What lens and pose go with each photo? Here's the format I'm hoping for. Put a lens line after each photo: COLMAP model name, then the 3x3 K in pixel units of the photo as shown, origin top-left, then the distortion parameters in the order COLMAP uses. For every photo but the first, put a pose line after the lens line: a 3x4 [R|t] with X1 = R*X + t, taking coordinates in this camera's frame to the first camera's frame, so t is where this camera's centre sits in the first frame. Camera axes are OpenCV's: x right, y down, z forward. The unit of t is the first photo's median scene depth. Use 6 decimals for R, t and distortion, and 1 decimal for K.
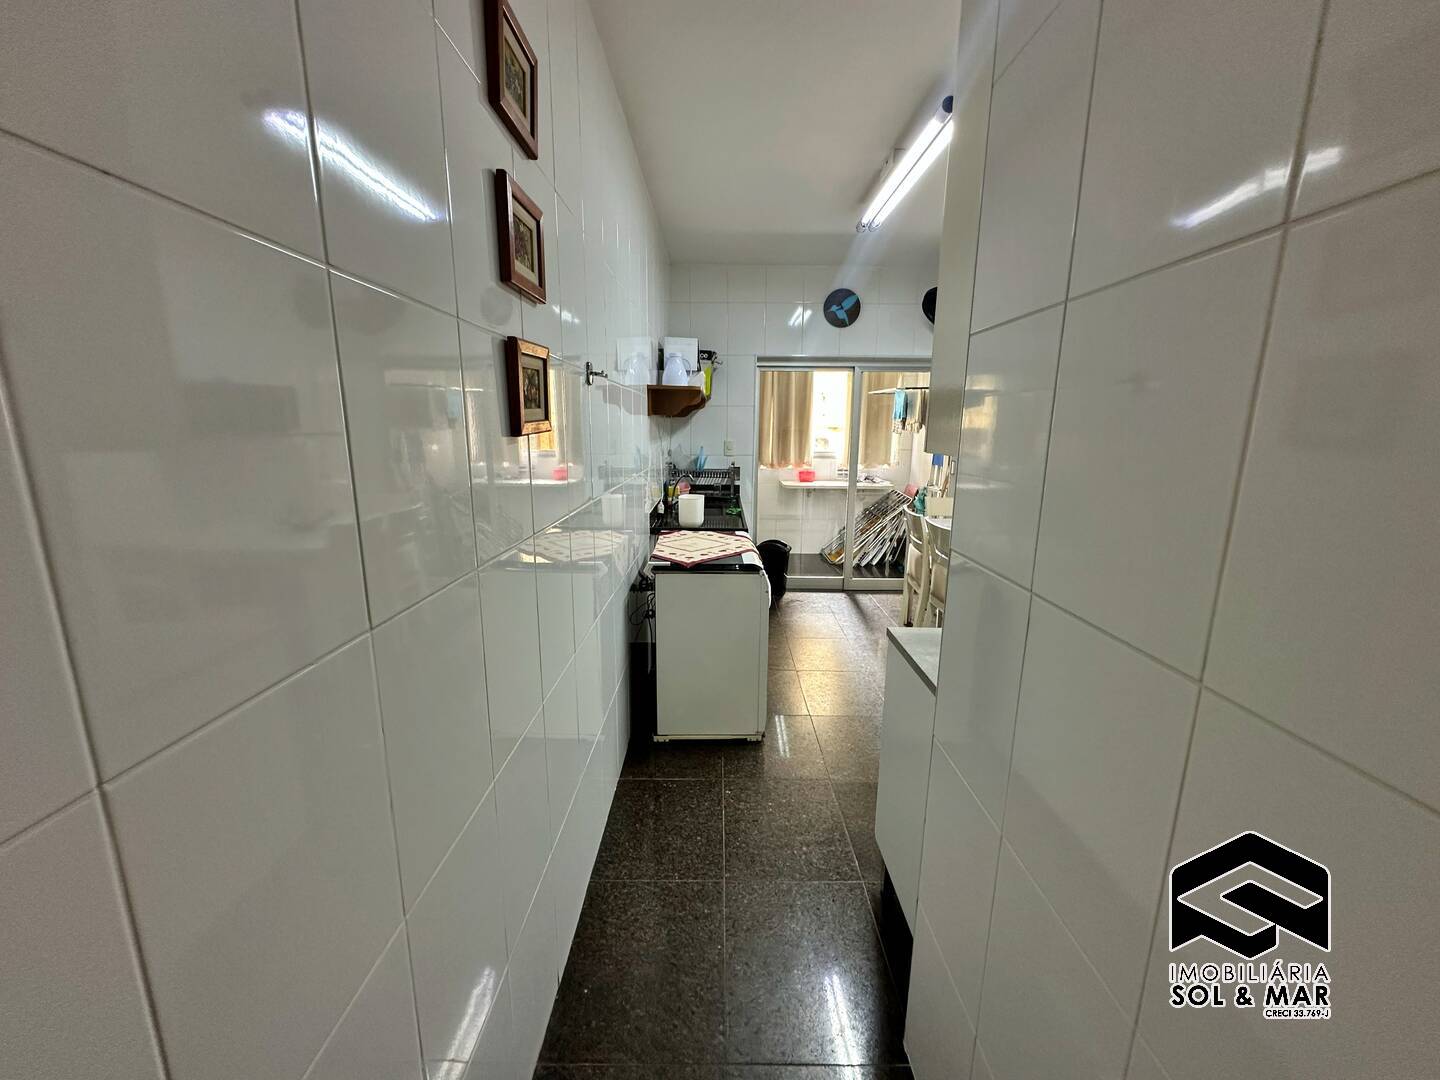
lens RADIAL K [[574.5, 0, 720.0], [0, 574.5, 540.0], [0, 0, 1]] dist [-0.003272, 0.001000]
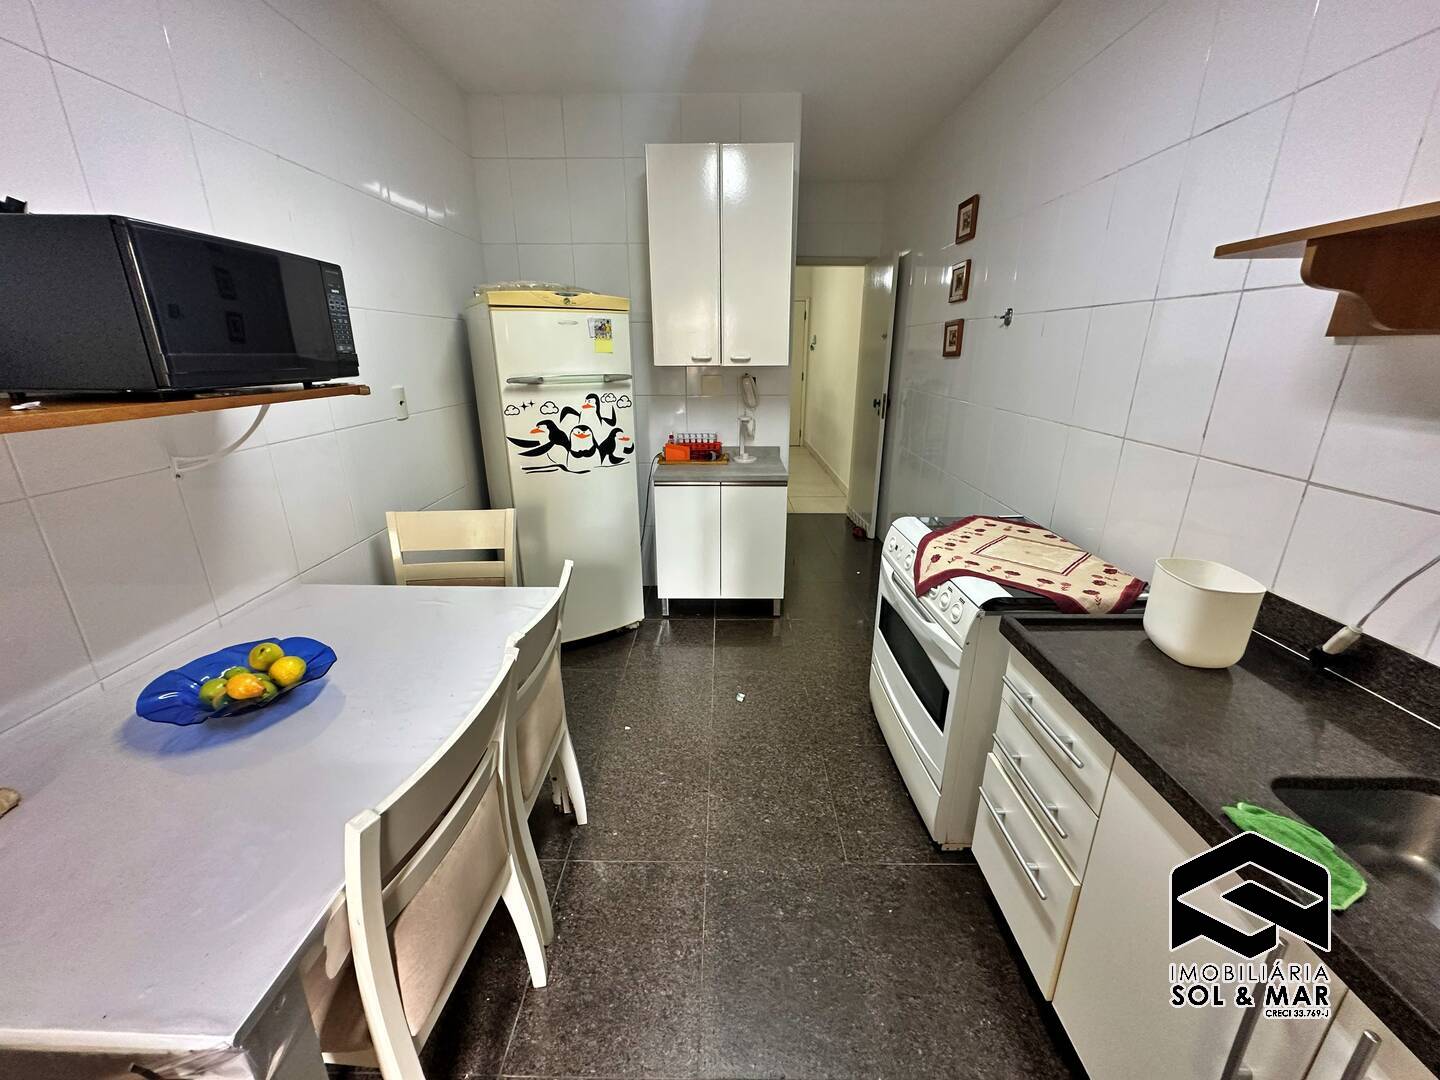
lens RADIAL K [[574.5, 0, 720.0], [0, 574.5, 540.0], [0, 0, 1]] dist [-0.003272, 0.001000]
pose [[-0.999937, -0.010342, 0.004257, 0.170381], [-0.006839, 0.866608, 0.498943, -0.184977], [-0.008849, 0.498883, -0.866624, 0.904567]]
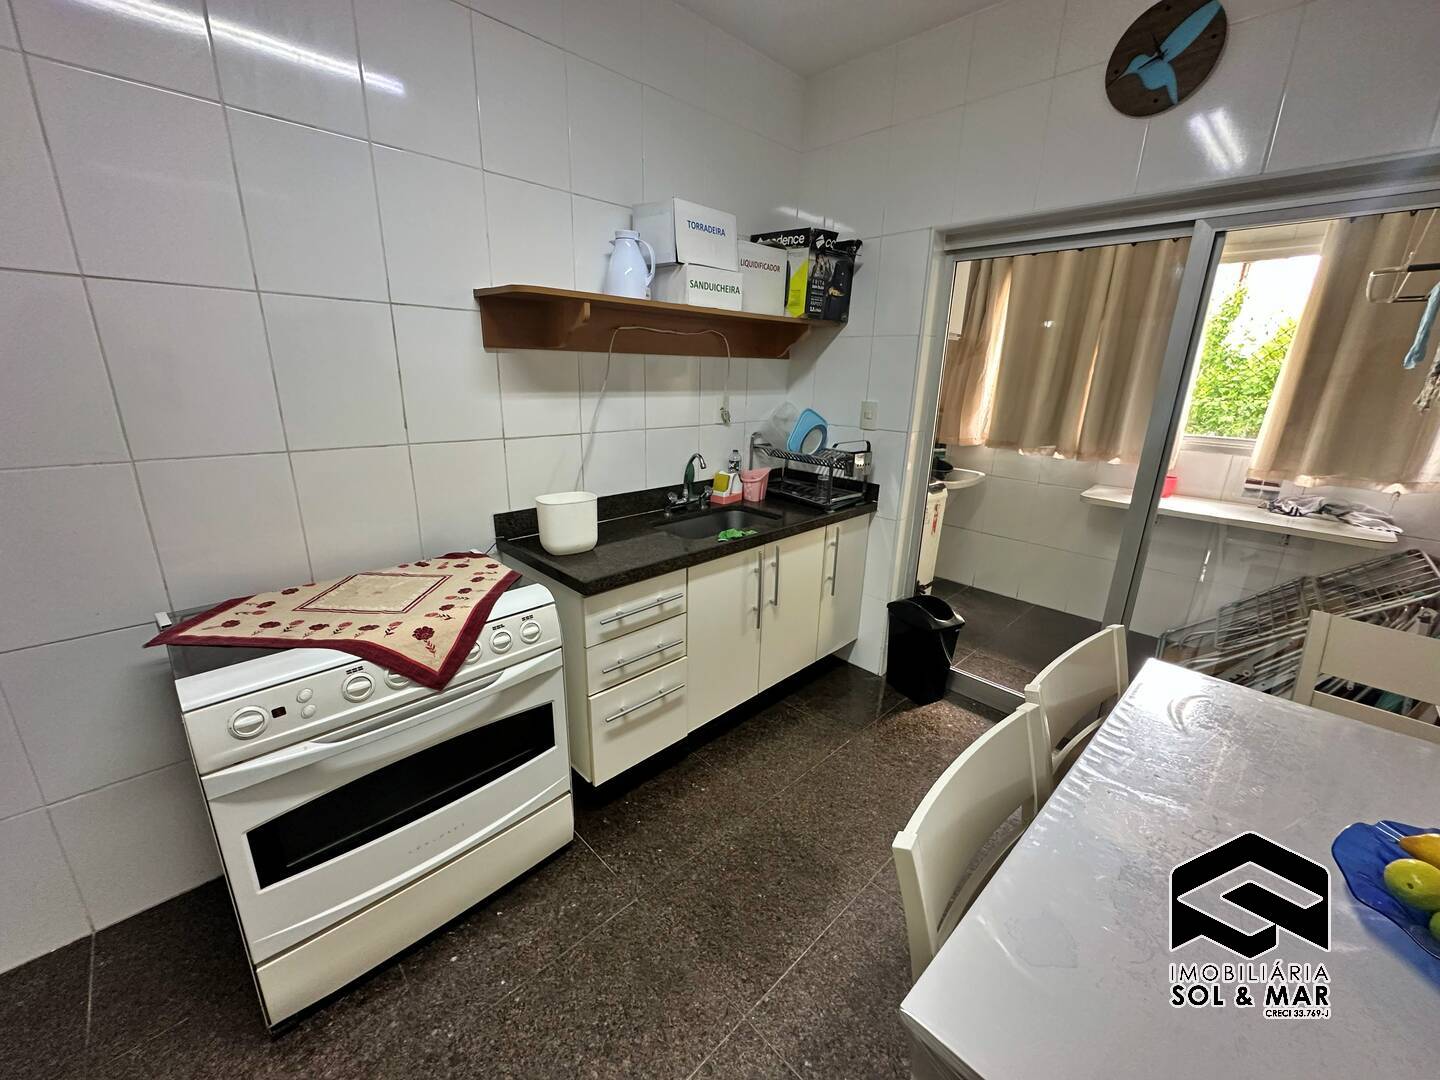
lens RADIAL K [[574.5, 0, 720.0], [0, 574.5, 540.0], [0, 0, 1]] dist [-0.003272, 0.001000]
pose [[0.700750, 0.212497, -0.681025, 0.306236], [-0.158546, 0.977123, 0.141749, -0.096221], [0.695567, 0.008643, 0.718410, 0.494752]]
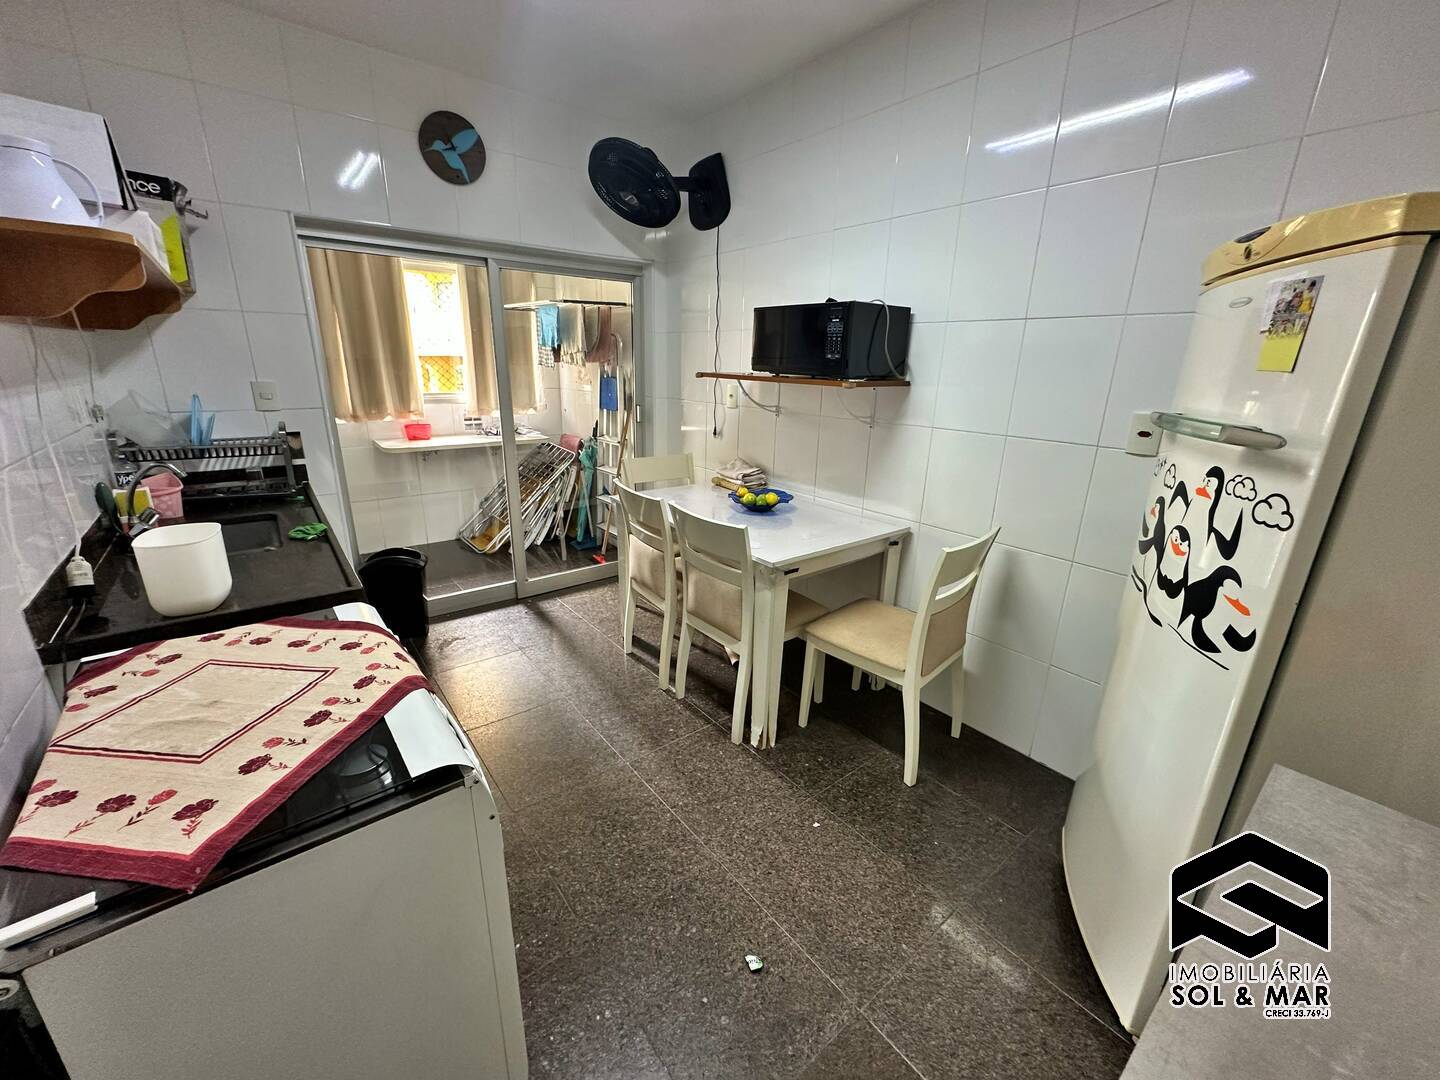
lens RADIAL K [[574.5, 0, 720.0], [0, 574.5, 540.0], [0, 0, 1]] dist [-0.003272, 0.001000]
pose [[0.781115, -0.177826, 0.598529, 0.003210], [0.108303, 0.982643, 0.150606, -0.063637], [-0.614923, -0.052818, 0.786817, 0.322487]]
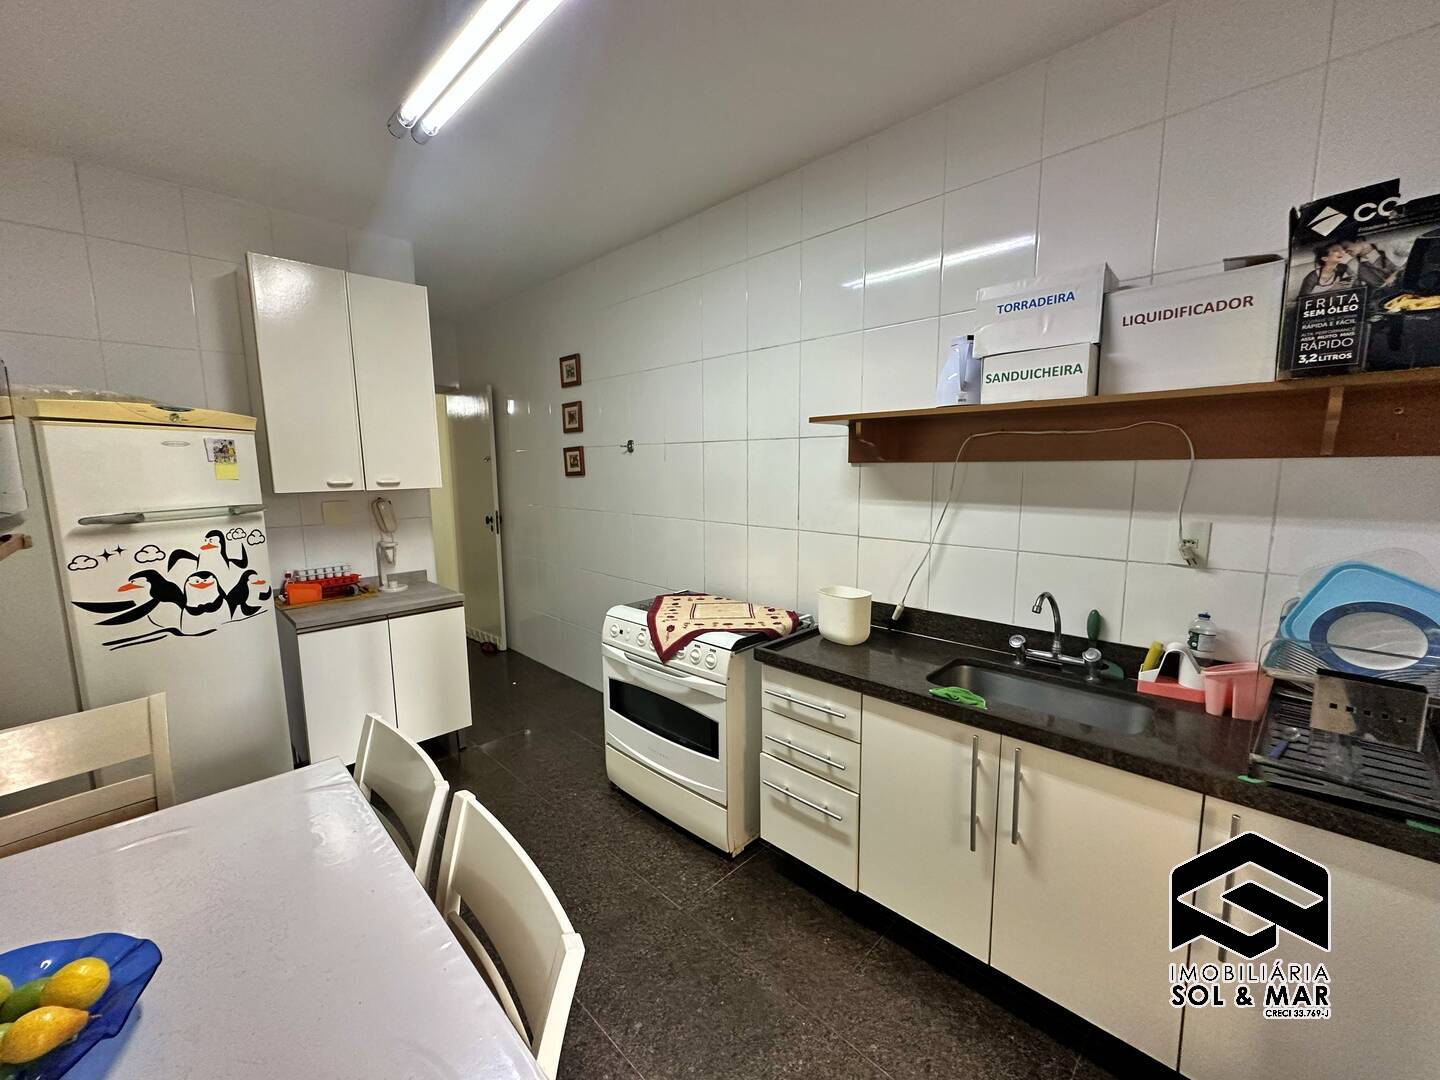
lens RADIAL K [[574.5, 0, 720.0], [0, 574.5, 540.0], [0, 0, 1]] dist [-0.003272, 0.001000]
pose [[-0.701047, 0.088632, -0.707585, 0.329091], [-0.139881, 0.955878, 0.258322, -0.187237], [0.699261, 0.280074, -0.657718, 0.905670]]
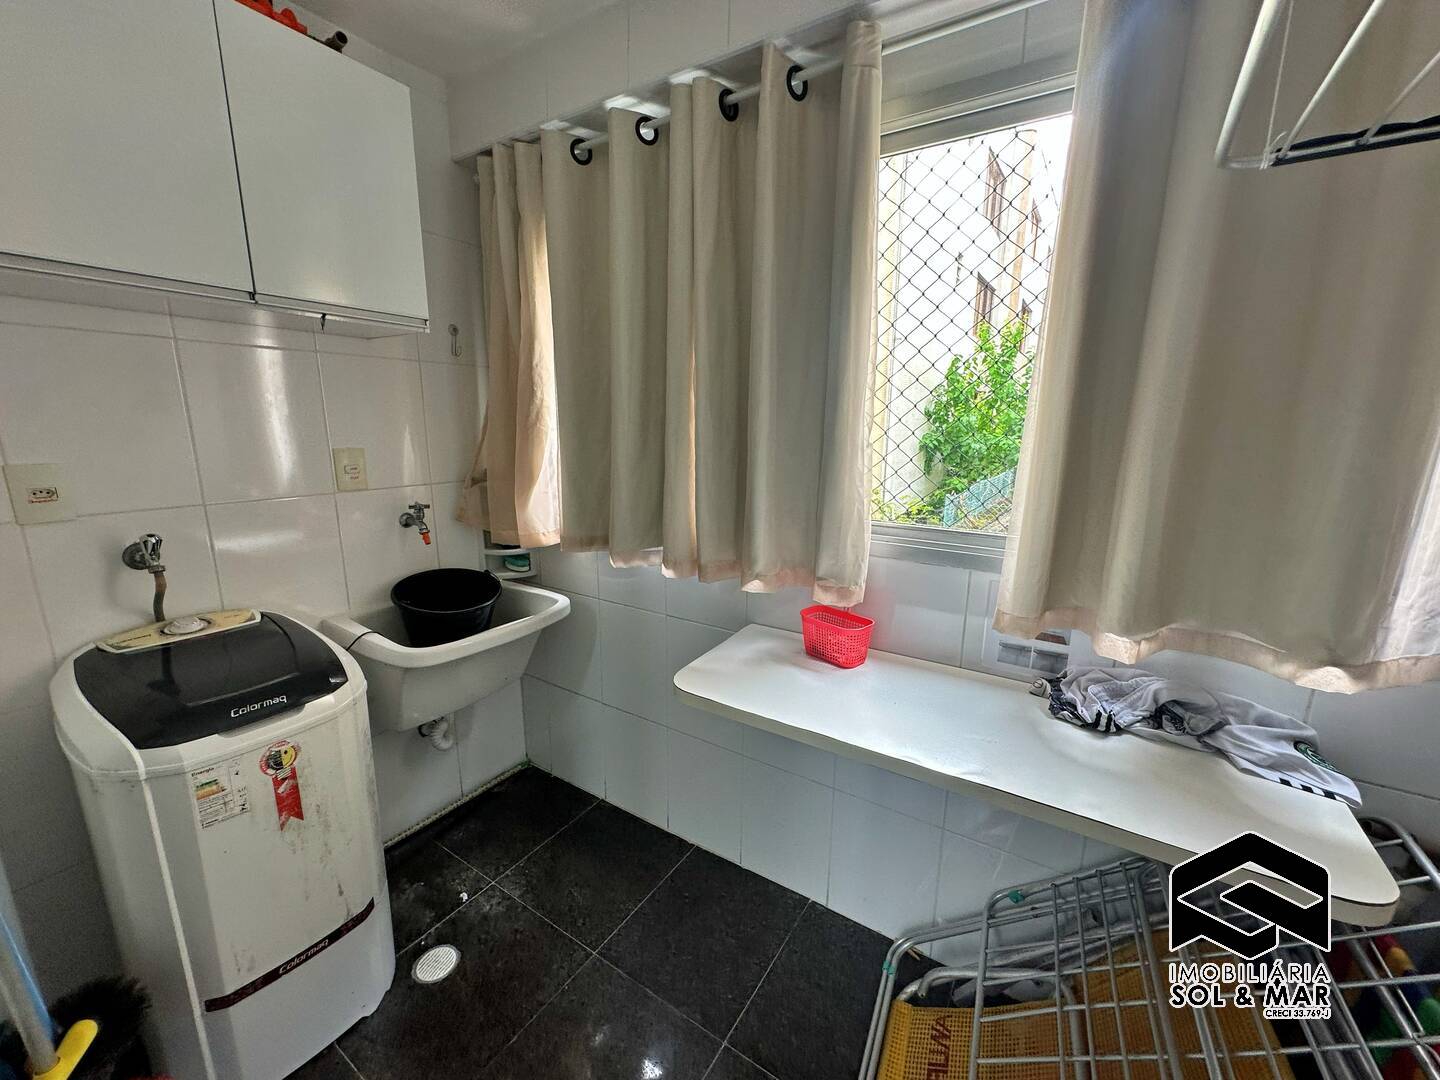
lens RADIAL K [[574.5, 0, 720.0], [0, 574.5, 540.0], [0, 0, 1]] dist [-0.003272, 0.001000]
pose [[0.840725, 0.109046, -0.530369, 0.297140], [-0.106063, 0.993701, 0.036181, -0.196000], [0.530973, 0.025834, 0.846995, 1.019555]]
